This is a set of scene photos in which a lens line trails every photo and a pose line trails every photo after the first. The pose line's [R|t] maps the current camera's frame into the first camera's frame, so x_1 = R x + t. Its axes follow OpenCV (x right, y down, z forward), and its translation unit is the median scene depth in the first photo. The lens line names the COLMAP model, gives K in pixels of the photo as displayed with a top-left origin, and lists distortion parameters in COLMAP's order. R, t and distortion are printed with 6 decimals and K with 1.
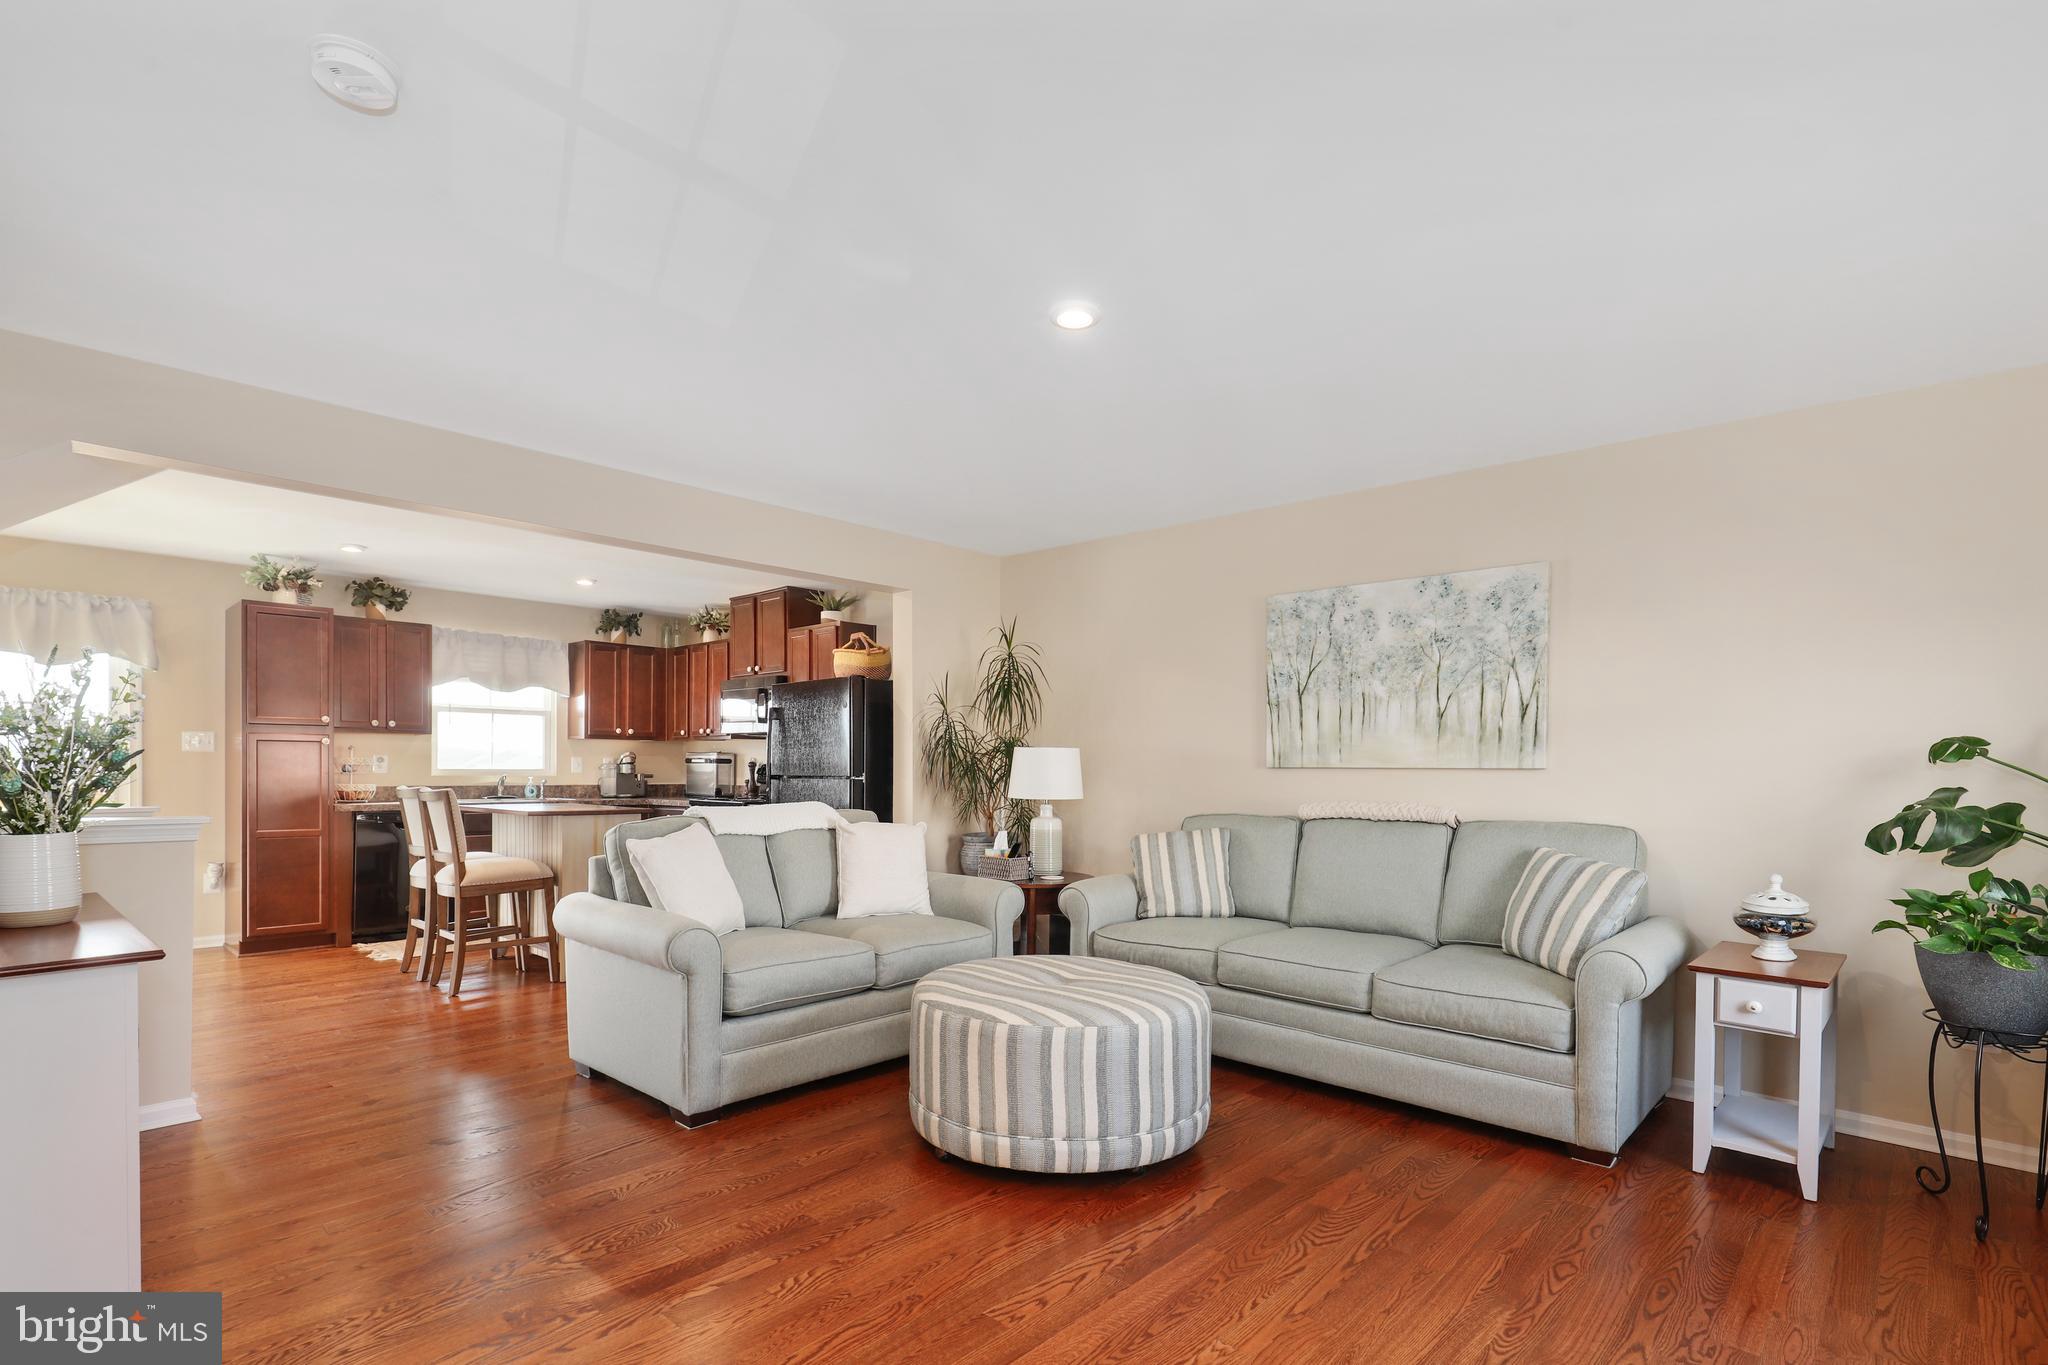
lens RADIAL K [[926.3, 0, 1048.8], [0, 926.3, 775.5], [0, 0, 1]] dist [0.000731, -0.000478]
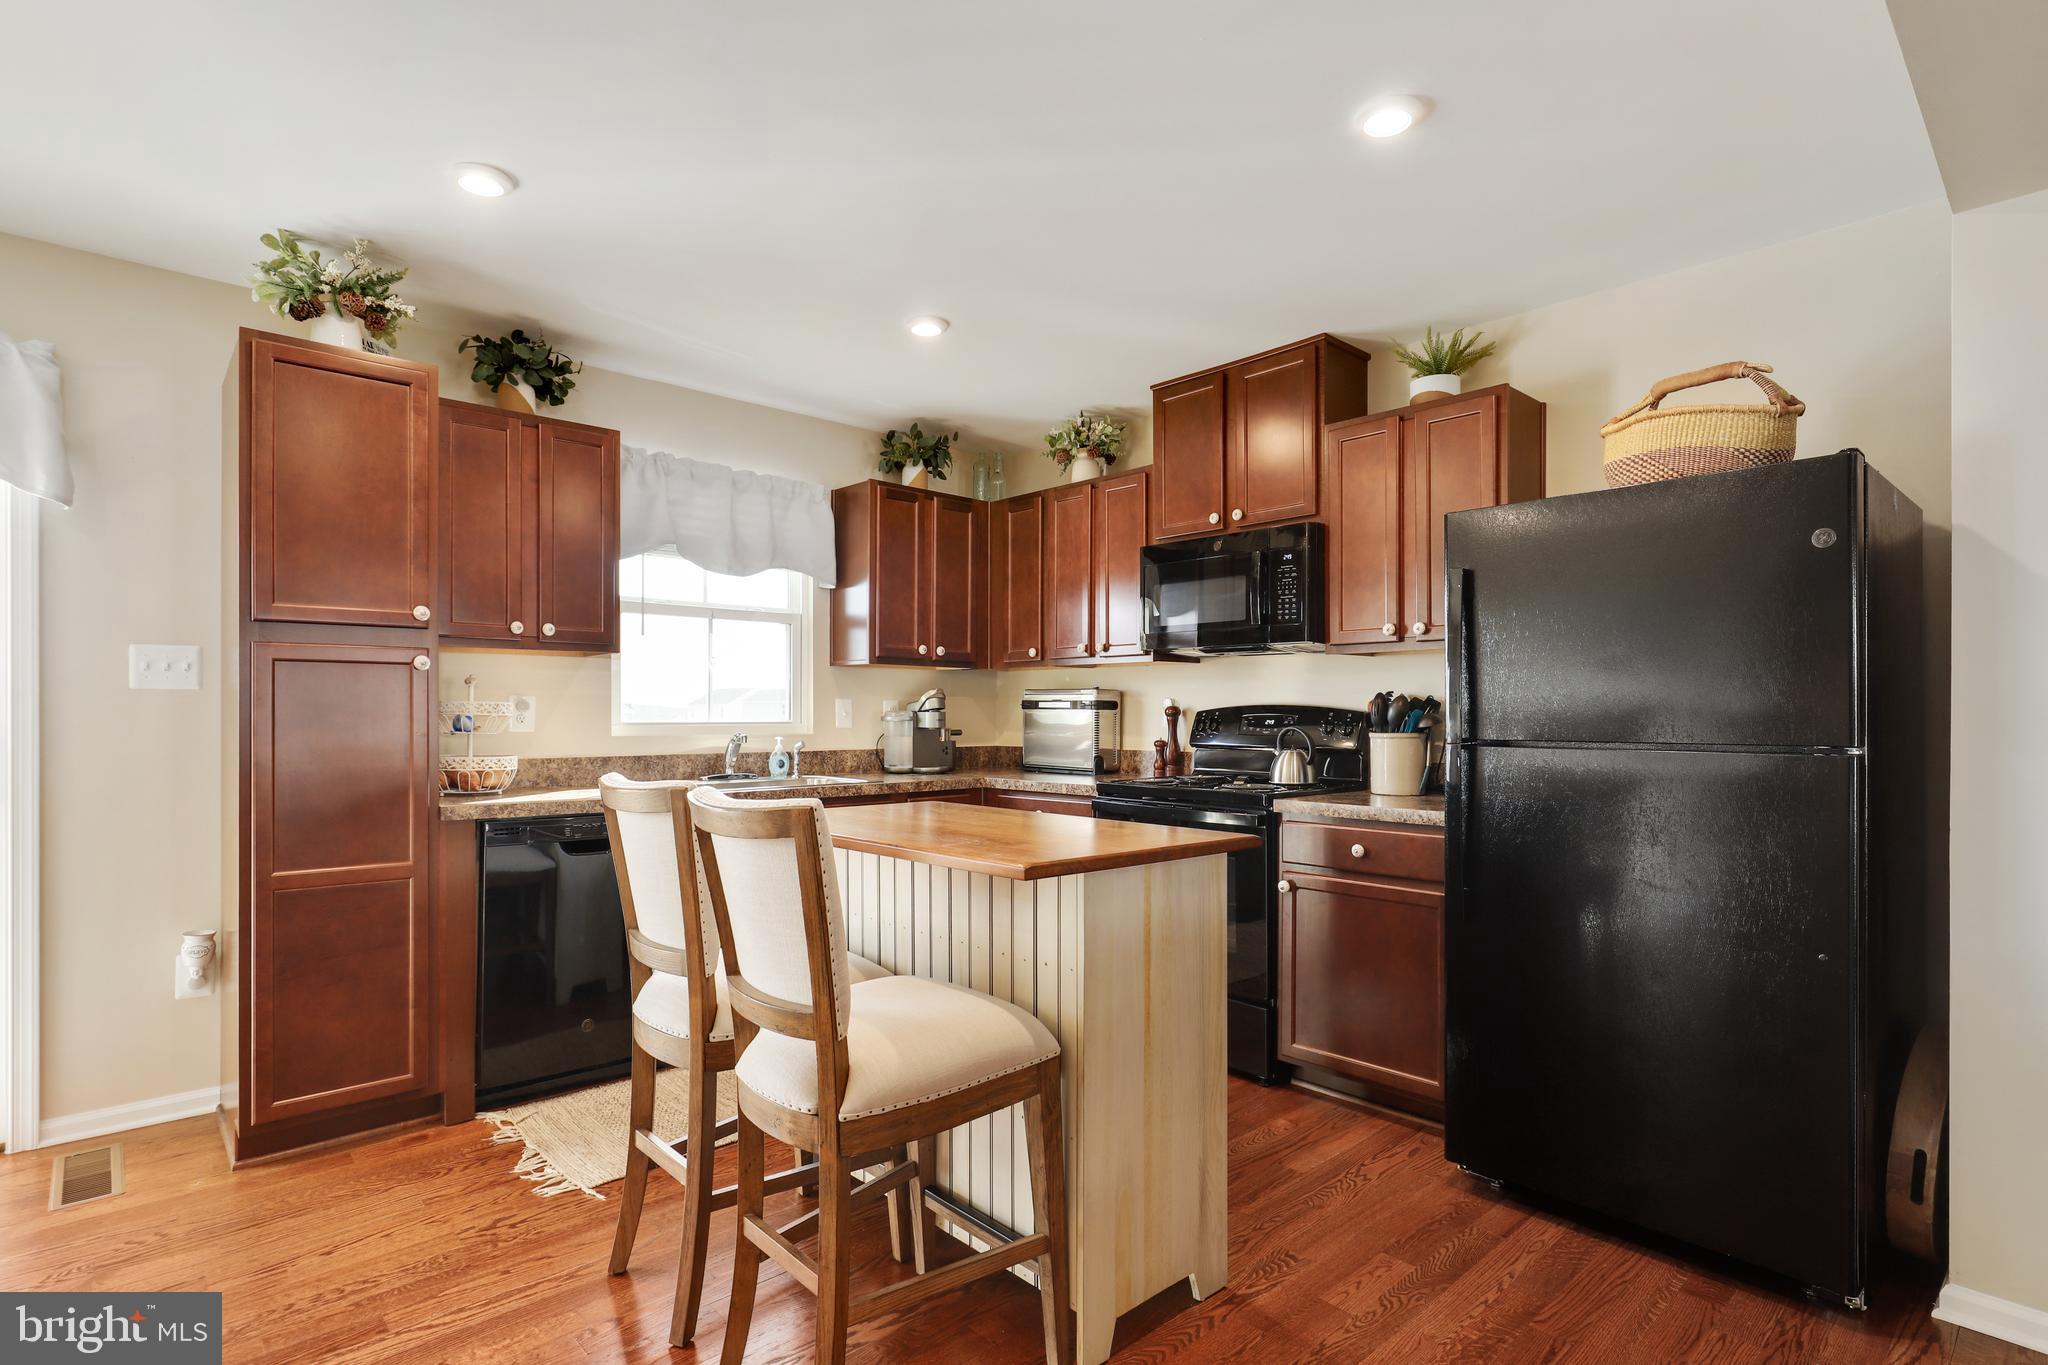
lens RADIAL K [[1023.2, 0, 1049.6], [0, 1023.2, 715.5], [0, 0, 1]] dist [-0.006074, -0.001878]
pose [[0.994478, -0.003934, -0.104868, -0.430176], [0.003509, 0.999985, -0.004236, -0.009351], [0.104883, 0.003845, 0.994477, 0.545307]]
